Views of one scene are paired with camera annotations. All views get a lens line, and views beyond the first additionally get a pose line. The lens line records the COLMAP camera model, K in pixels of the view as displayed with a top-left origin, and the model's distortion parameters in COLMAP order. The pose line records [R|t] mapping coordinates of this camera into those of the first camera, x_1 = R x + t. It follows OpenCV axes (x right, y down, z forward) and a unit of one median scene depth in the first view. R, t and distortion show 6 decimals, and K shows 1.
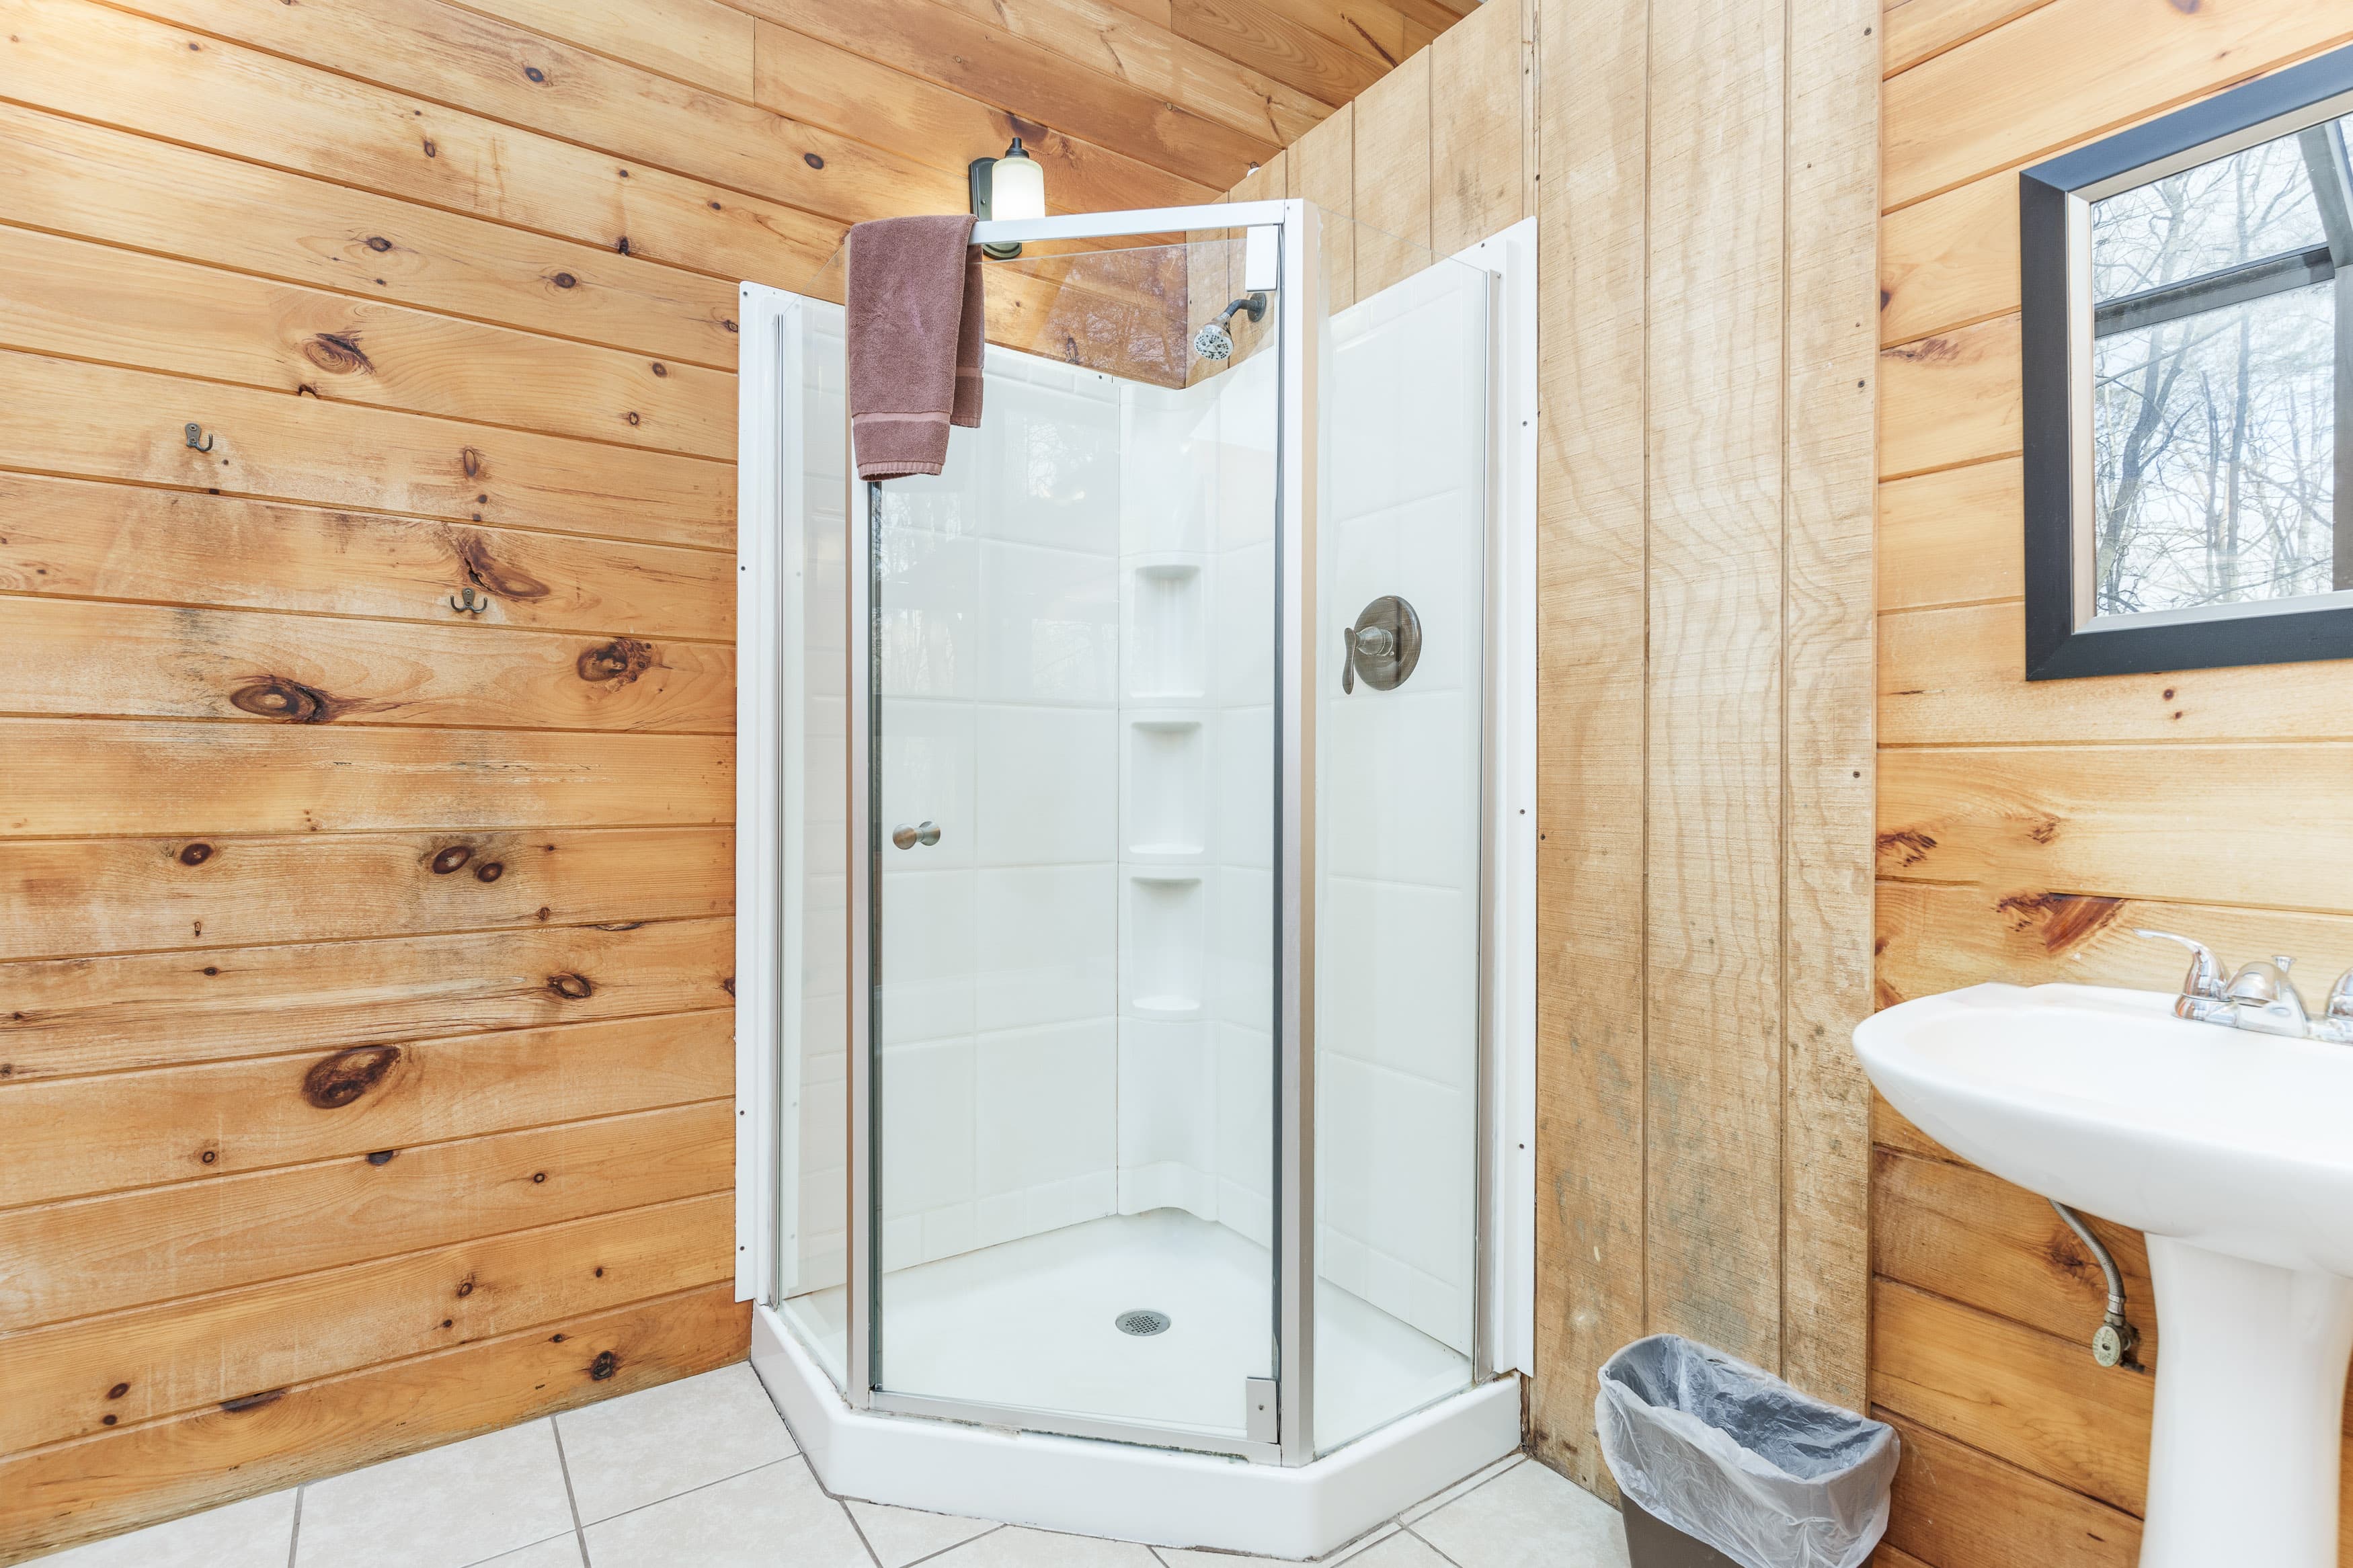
lens RADIAL K [[1111.3, 0, 1176.5], [0, 1111.3, 784.0], [0, 0, 1]] dist [0.003350, -0.000436]
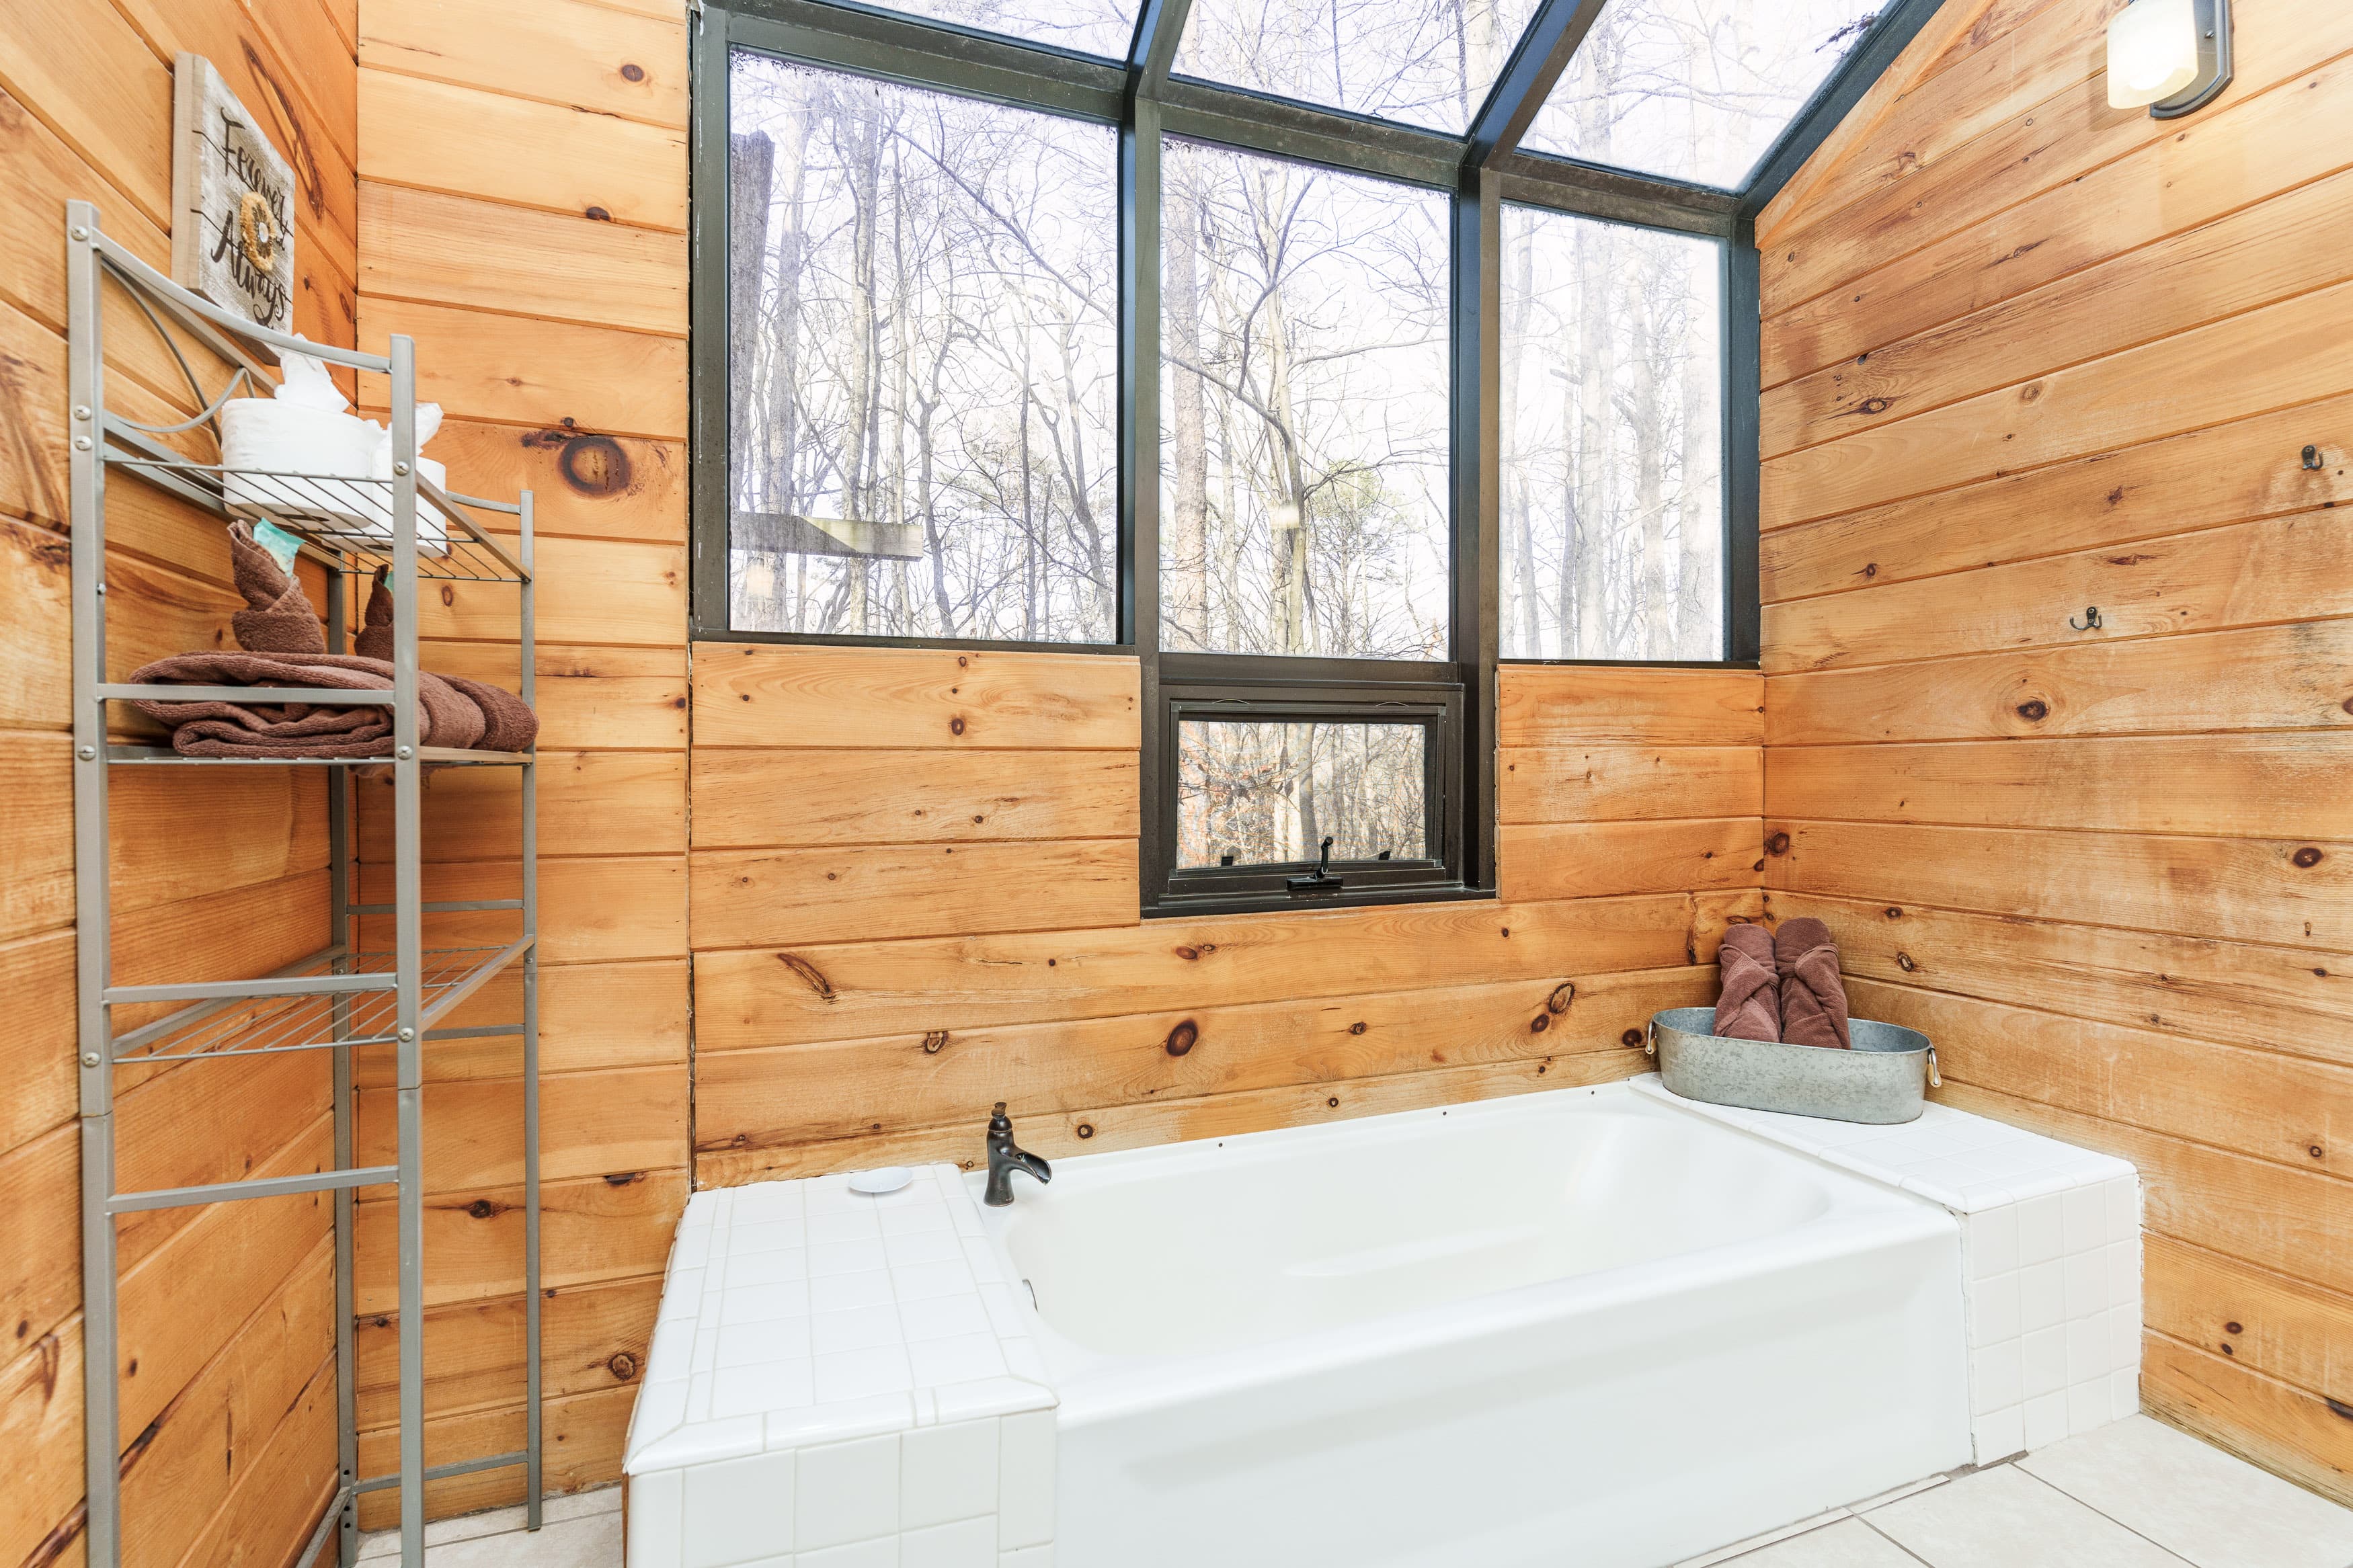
lens RADIAL K [[1093.5, 0, 1176.5], [0, 1093.5, 784.0], [0, 0, 1]] dist [-0.000038, 0.000082]
pose [[-0.247772, 0.000876, -0.968818, 0.352059], [-0.006687, 0.999974, 0.002614, -0.001512], [0.968795, 0.007126, -0.247760, 0.212473]]
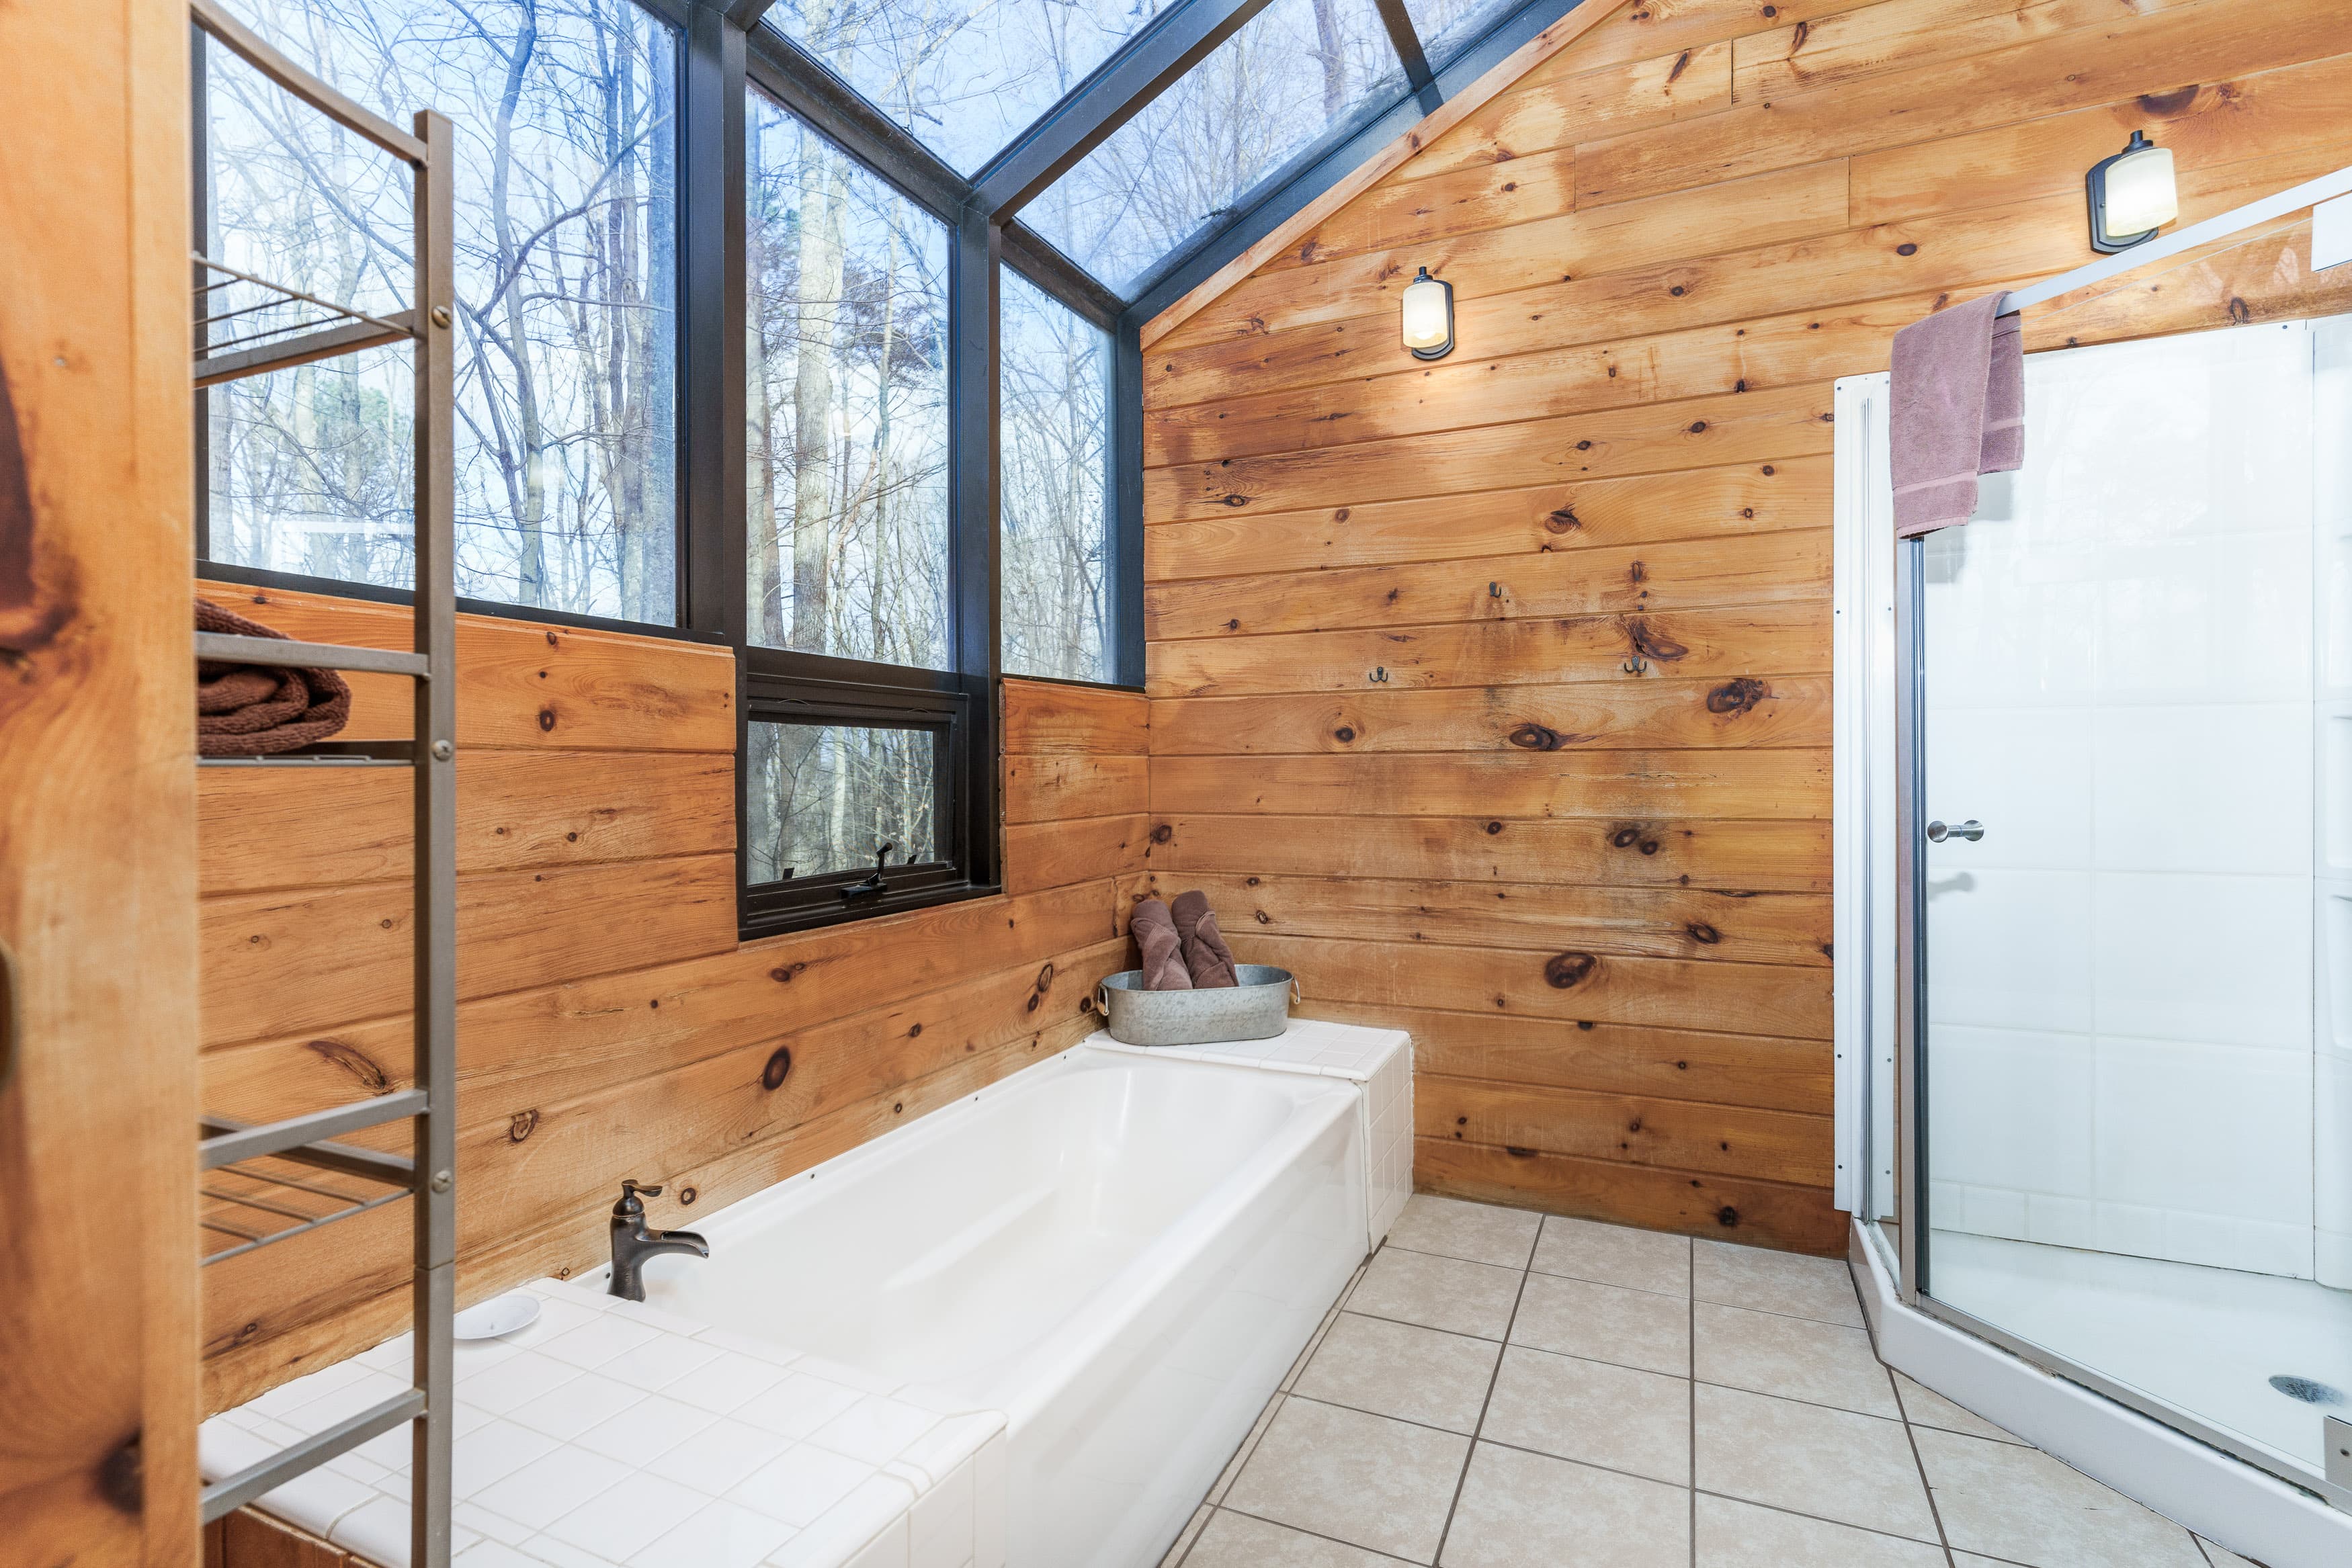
lens RADIAL K [[1110.8, 0, 1176.0], [0, 1110.8, 784.0], [0, 0, 1]] dist [0.003350, -0.000436]
pose [[0.503031, -0.003203, -0.864262, 0.352915], [0.000896, 0.999995, -0.003184, -0.001021], [0.864268, 0.000827, 0.503031, -0.290378]]
